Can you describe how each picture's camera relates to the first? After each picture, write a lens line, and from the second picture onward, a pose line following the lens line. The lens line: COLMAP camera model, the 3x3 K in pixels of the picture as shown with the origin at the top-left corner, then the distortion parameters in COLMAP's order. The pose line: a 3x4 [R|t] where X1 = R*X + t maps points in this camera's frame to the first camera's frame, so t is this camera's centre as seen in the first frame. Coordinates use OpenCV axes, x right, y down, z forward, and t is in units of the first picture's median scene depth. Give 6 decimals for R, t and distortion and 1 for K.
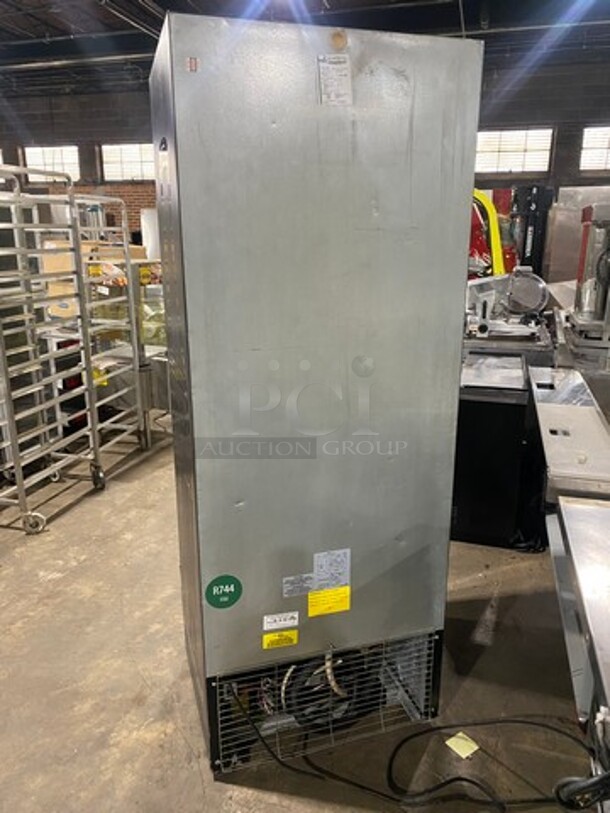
lens RADIAL K [[613.8, 0, 303.2], [0, 613.8, 413.2], [0, 0, 1]] dist [0.010694, -0.006566]
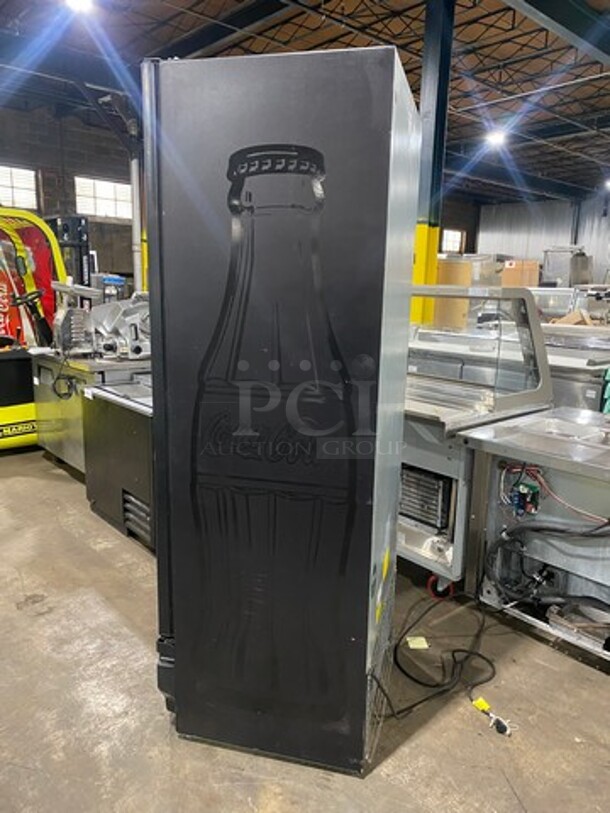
lens RADIAL K [[613.8, 0, 301.5], [0, 613.8, 401.4], [0, 0, 1]] dist [0.010694, -0.006566]
pose [[0.535688, -0.171406, 0.826836, -0.891448], [0.227846, 0.972203, 0.053925, -0.118019], [-0.813096, 0.159504, 0.559852, 0.342312]]
